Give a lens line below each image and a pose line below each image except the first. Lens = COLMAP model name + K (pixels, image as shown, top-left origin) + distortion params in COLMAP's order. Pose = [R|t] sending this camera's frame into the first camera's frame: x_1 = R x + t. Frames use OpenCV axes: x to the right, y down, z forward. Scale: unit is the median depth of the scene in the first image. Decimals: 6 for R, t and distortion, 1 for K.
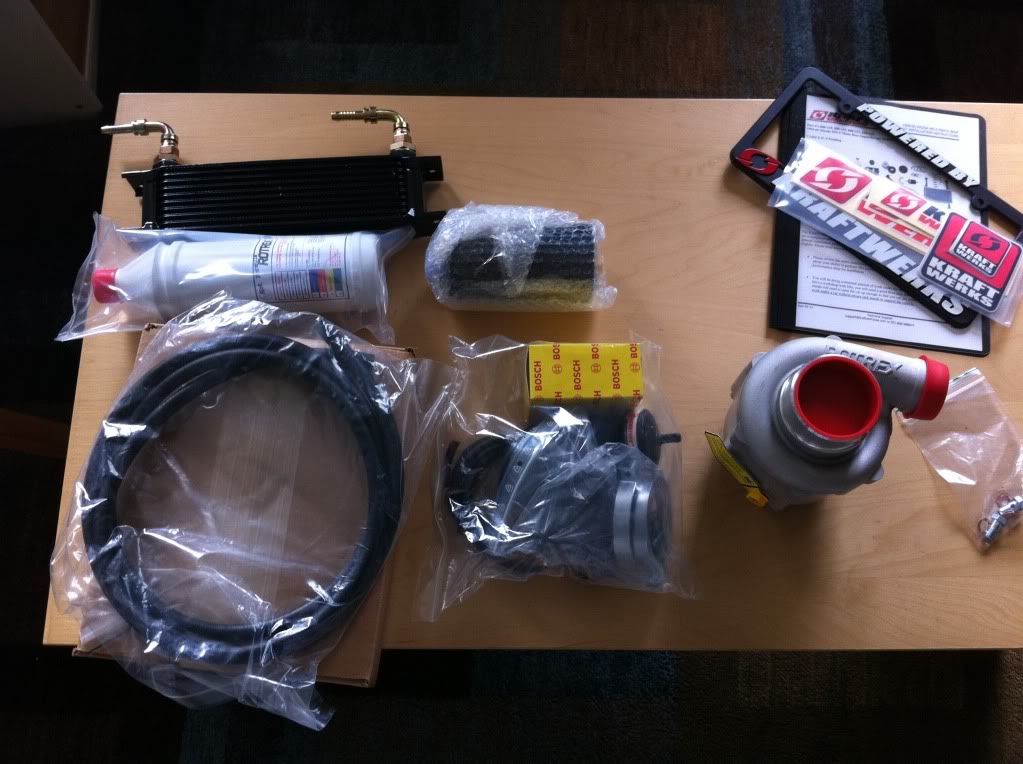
lens RADIAL K [[973.3, 0, 510.7], [0, 973.3, 385.2], [0, 0, 1]] dist [0.042501, -0.201780]
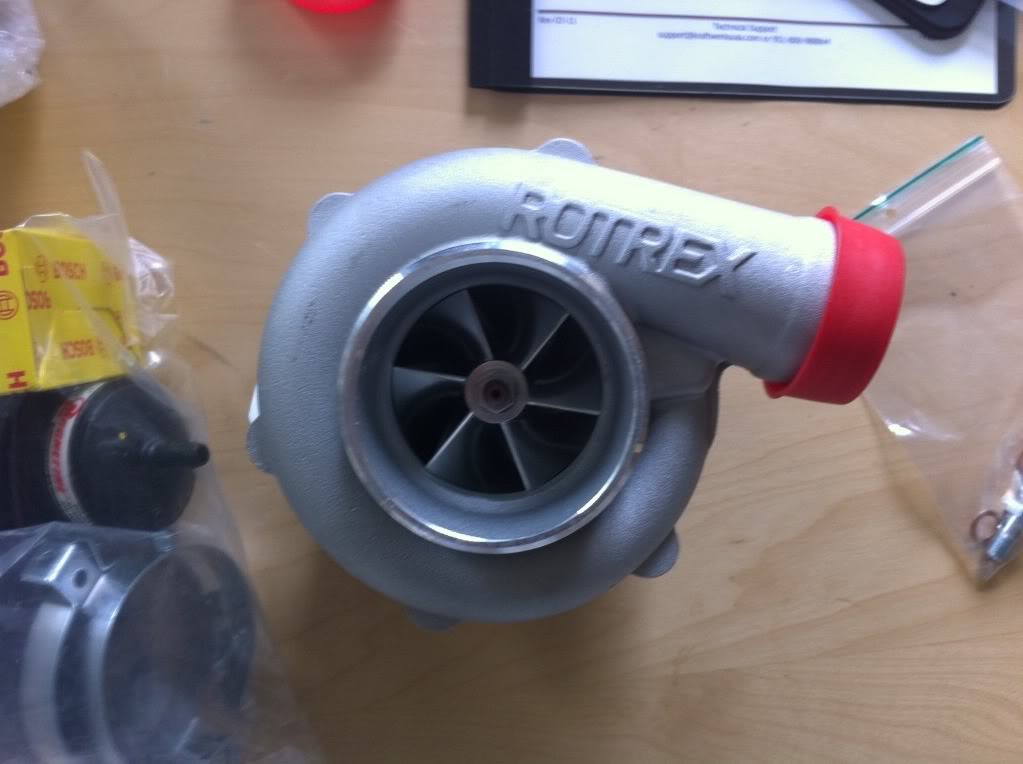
lens RADIAL K [[973.3, 0, 510.7], [0, 973.3, 385.2], [0, 0, 1]] dist [0.042501, -0.201780]
pose [[0.993341, -0.115183, 0.002678, 0.284716], [0.108158, 0.940266, 0.322803, -0.076469], [-0.039699, -0.320363, 0.946463, 0.623361]]
